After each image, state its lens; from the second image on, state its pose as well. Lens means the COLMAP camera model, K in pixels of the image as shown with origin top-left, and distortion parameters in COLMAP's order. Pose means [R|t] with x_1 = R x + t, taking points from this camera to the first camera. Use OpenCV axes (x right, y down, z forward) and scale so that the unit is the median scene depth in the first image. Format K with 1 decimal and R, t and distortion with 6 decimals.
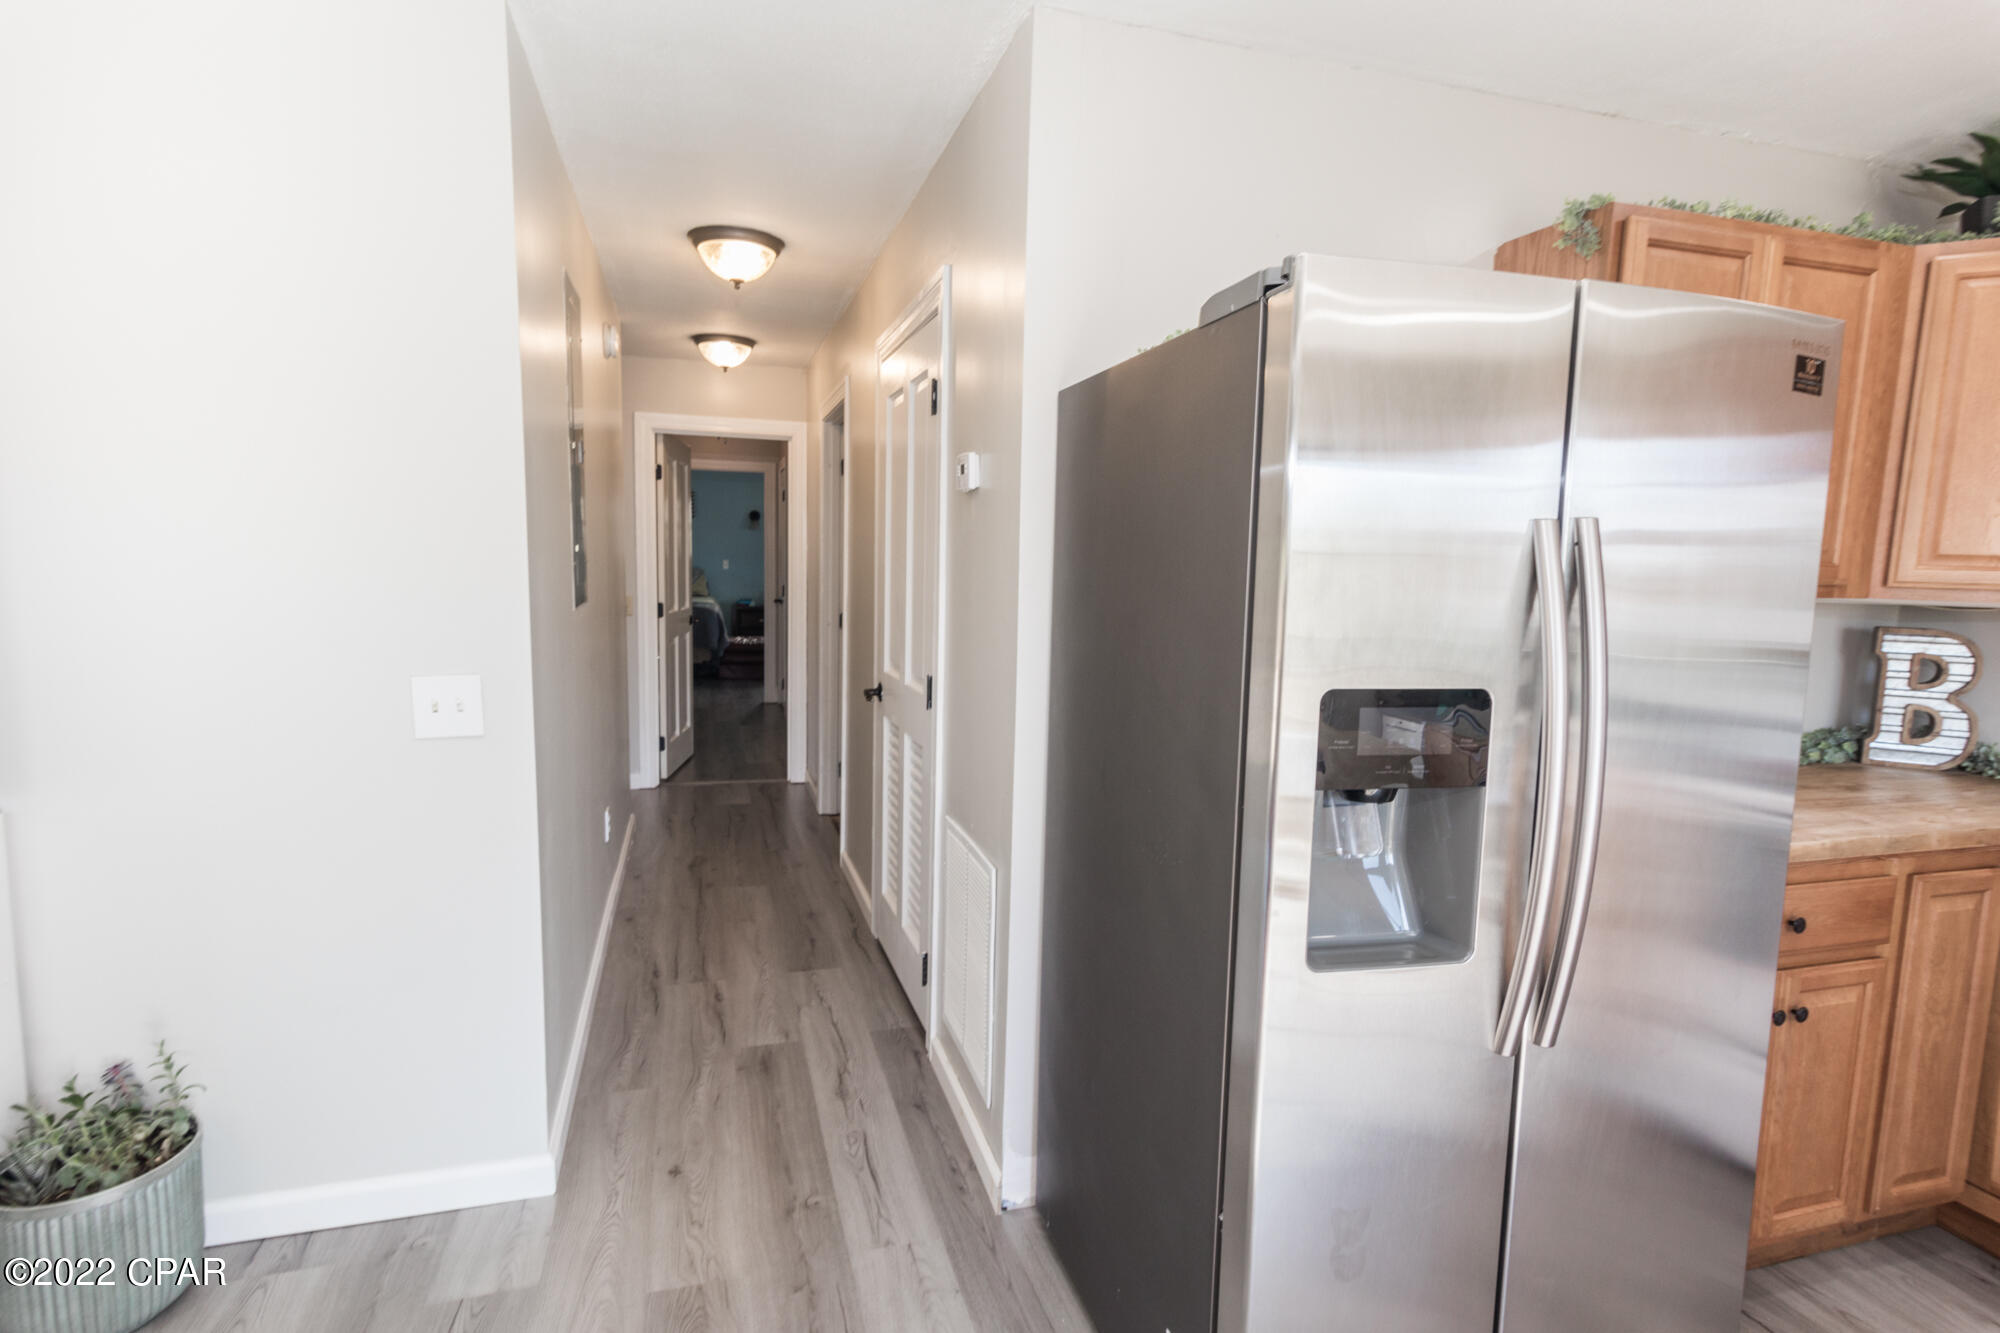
lens RADIAL K [[972.6, 0, 962.1], [0, 972.6, 666.1], [0, 0, 1]] dist [0.006015, -0.000881]
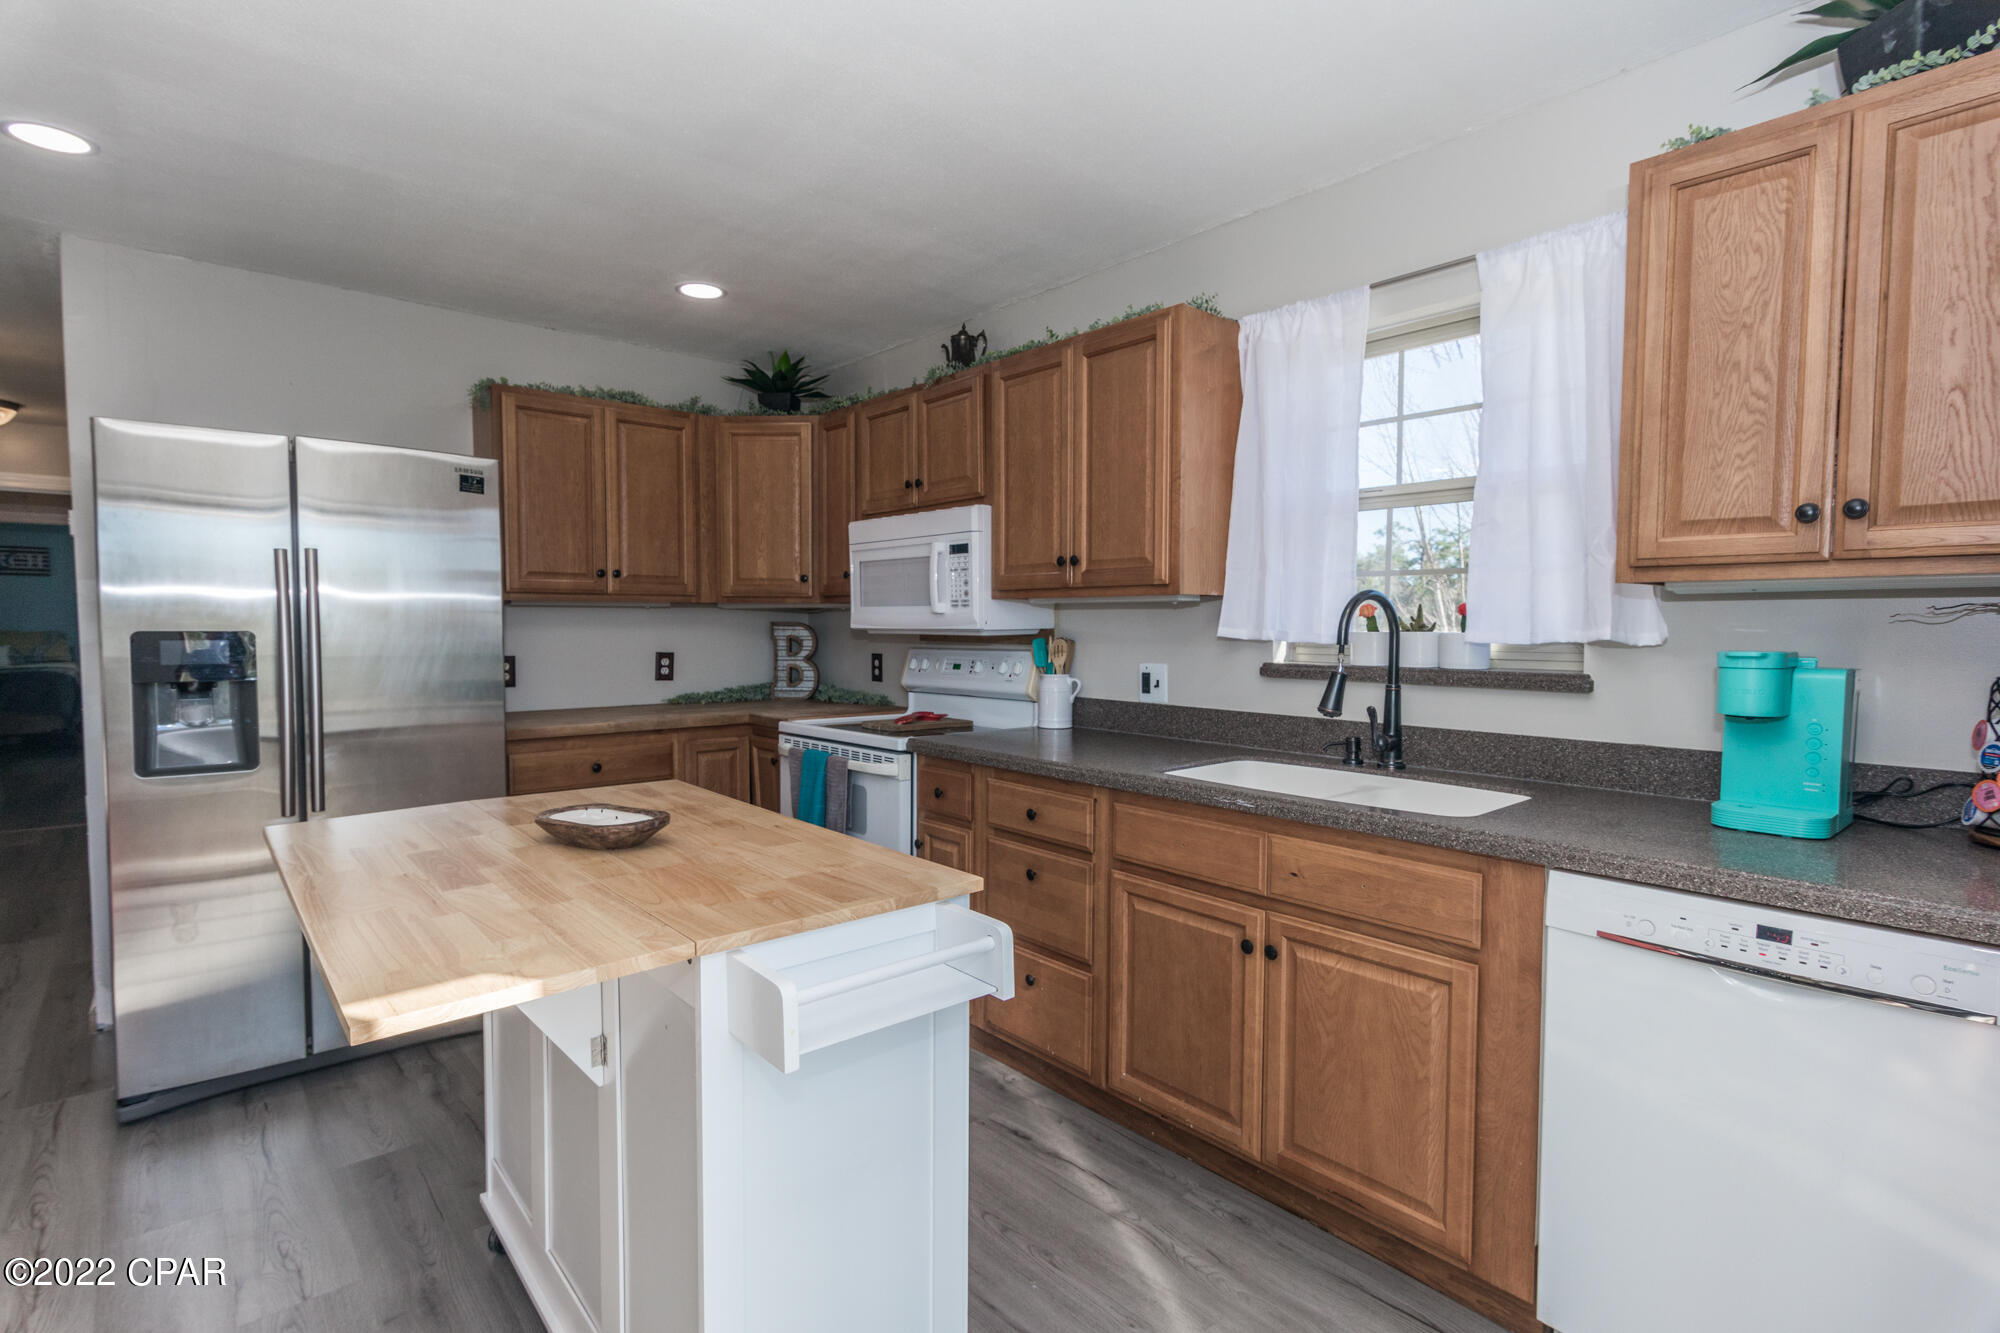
lens RADIAL K [[972.6, 0, 994.2], [0, 972.6, 668.2], [0, 0, 1]] dist [0.006015, -0.000881]
pose [[0.904840, -0.043757, 0.423497, 0.587615], [0.070933, 0.996296, -0.048613, 0.168696], [-0.419801, 0.074027, 0.904592, -0.814759]]
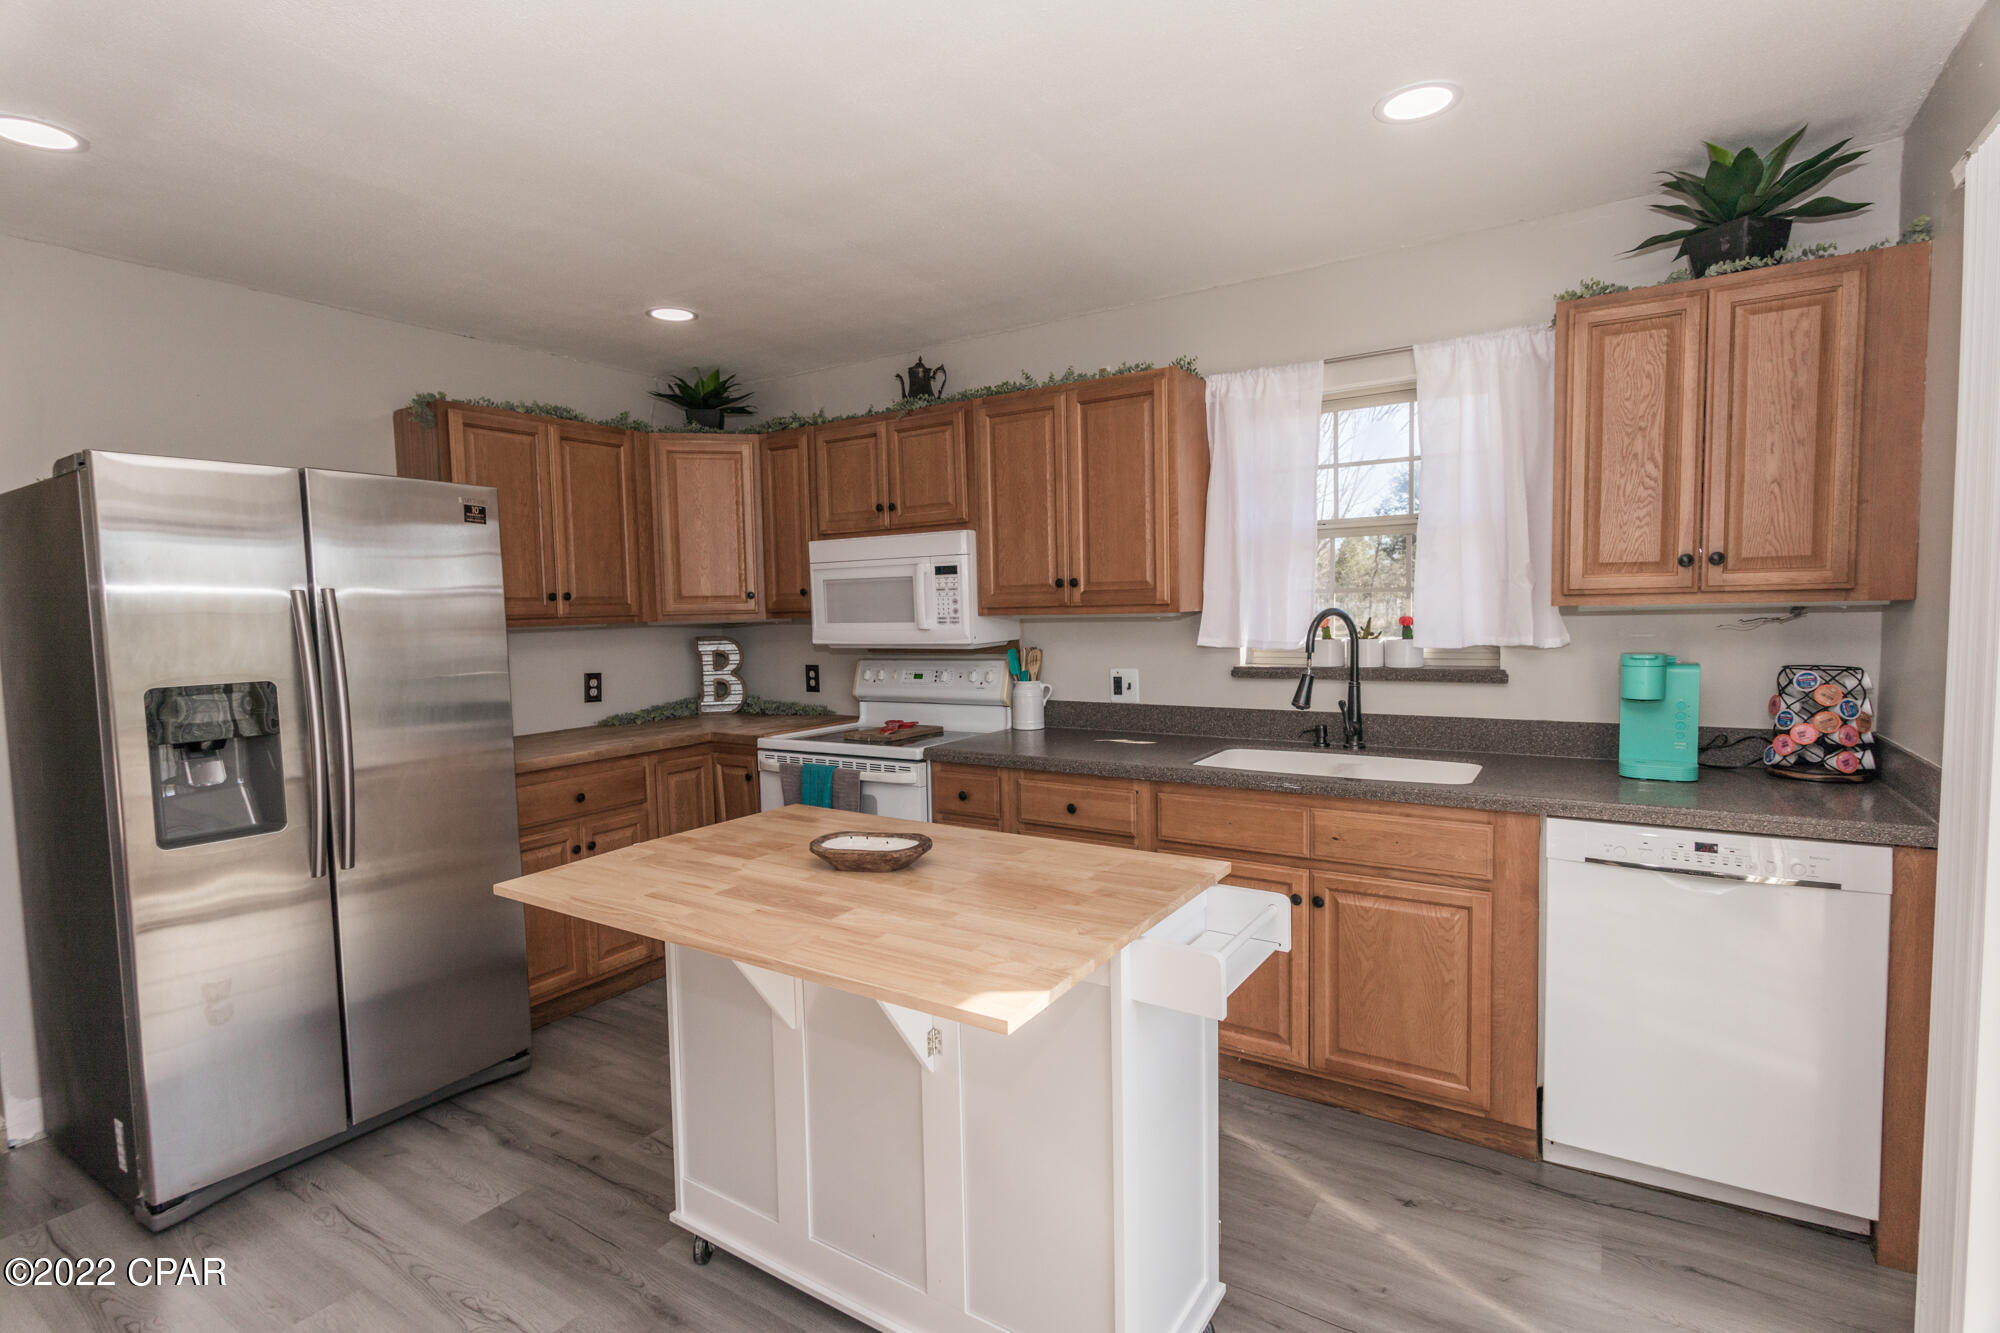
lens RADIAL K [[972.6, 0, 997.0], [0, 972.6, 667.2], [0, 0, 1]] dist [0.006015, -0.000881]
pose [[0.748784, -0.085965, 0.657216, 0.193870], [0.119968, 0.992754, -0.006830, 0.097444], [-0.651866, 0.083959, 0.753672, -0.726909]]
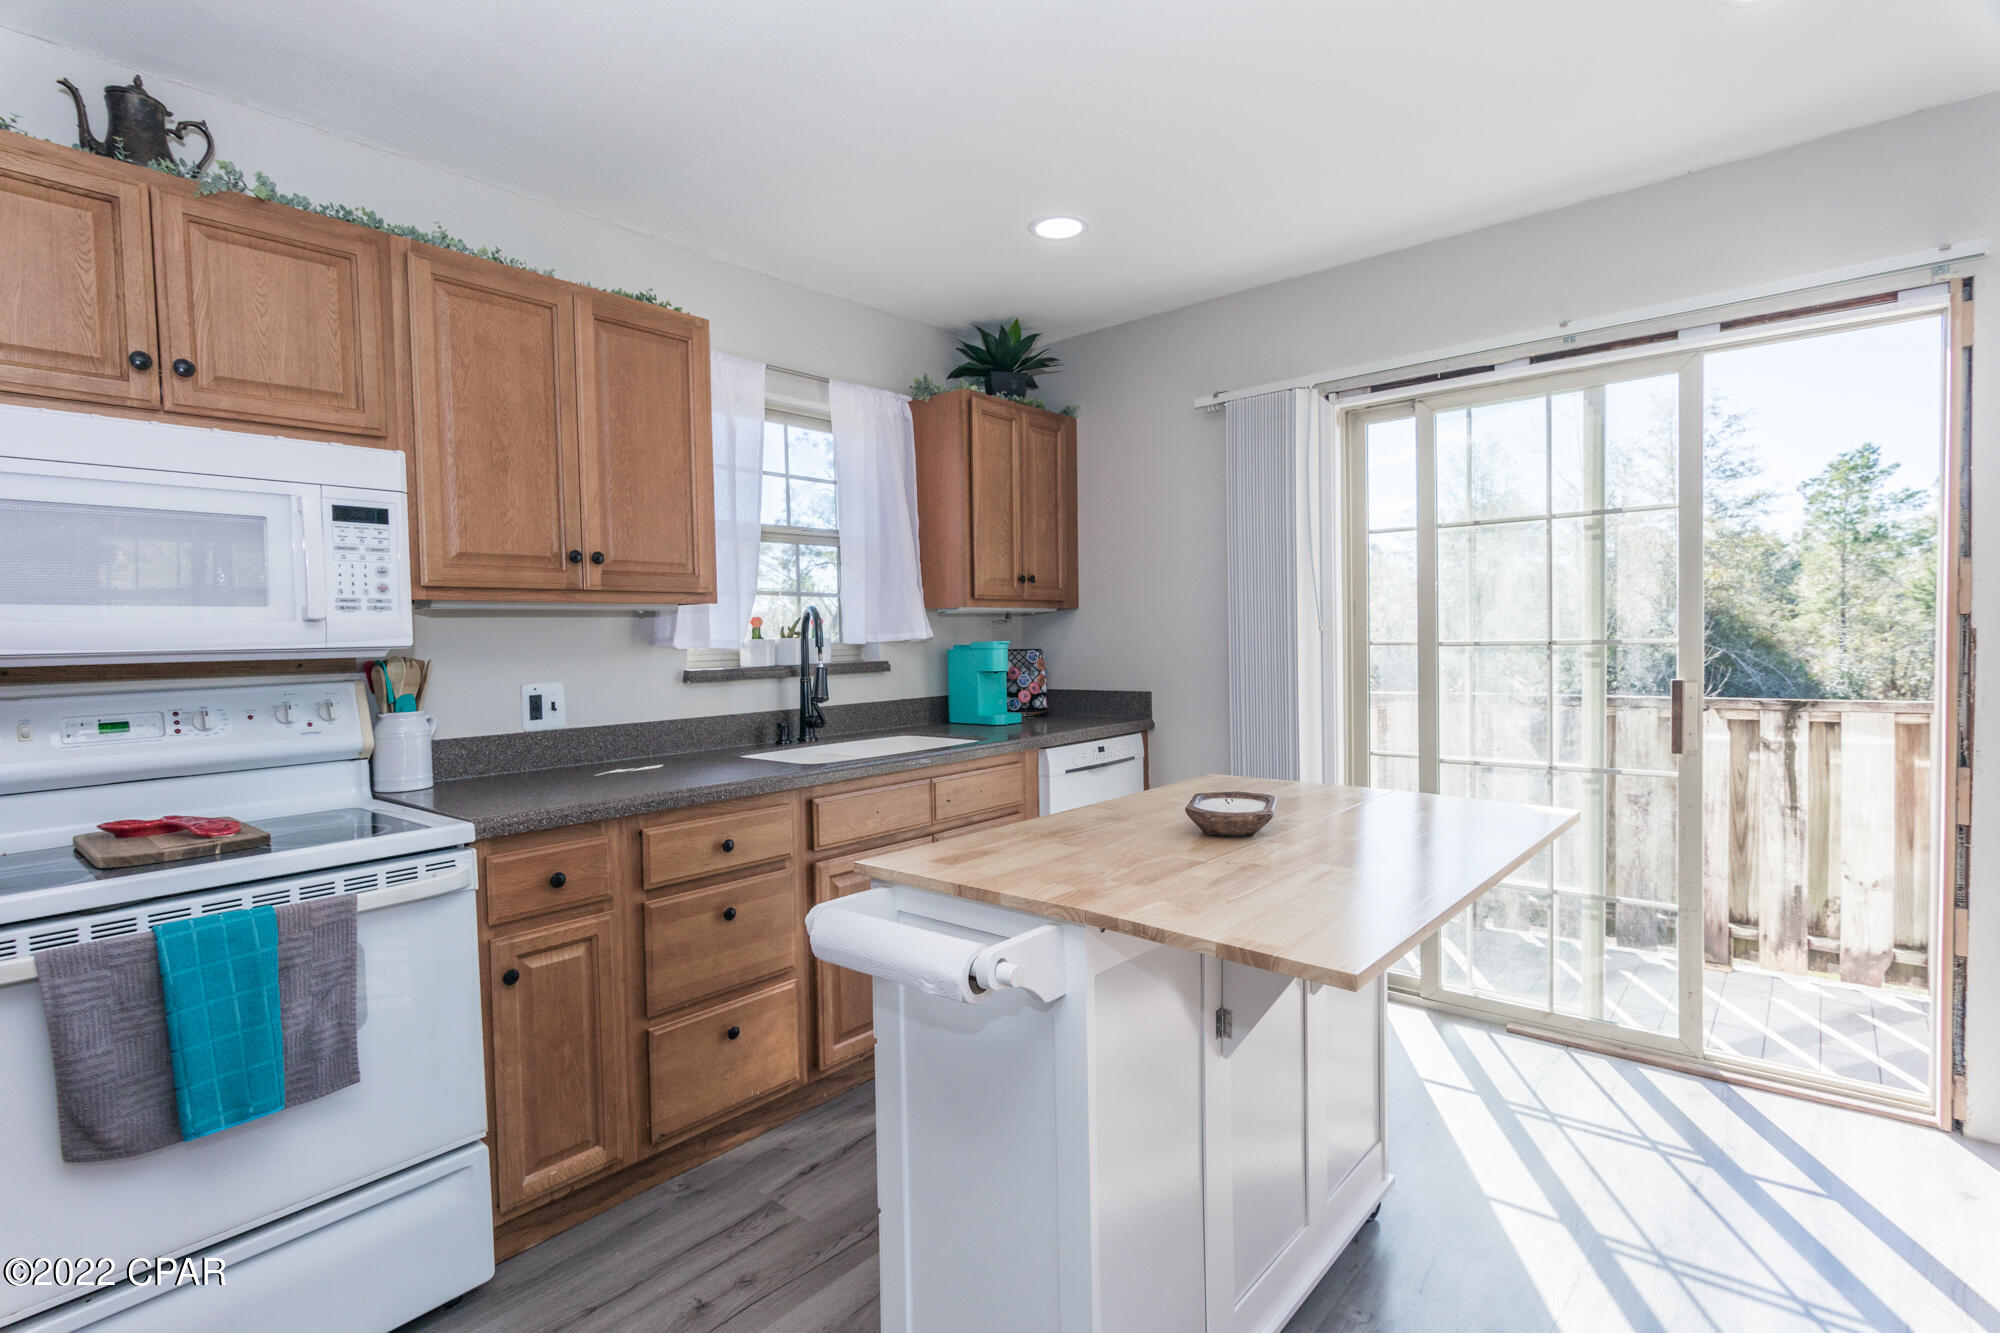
lens RADIAL K [[972.6, 0, 1000.4], [0, 972.6, 662.2], [0, 0, 1]] dist [0.006015, -0.000881]
pose [[-0.556066, -0.038139, 0.830263, 0.123204], [0.103777, 0.987943, 0.114887, 0.015510], [-0.824634, 0.150046, -0.545404, 0.466061]]
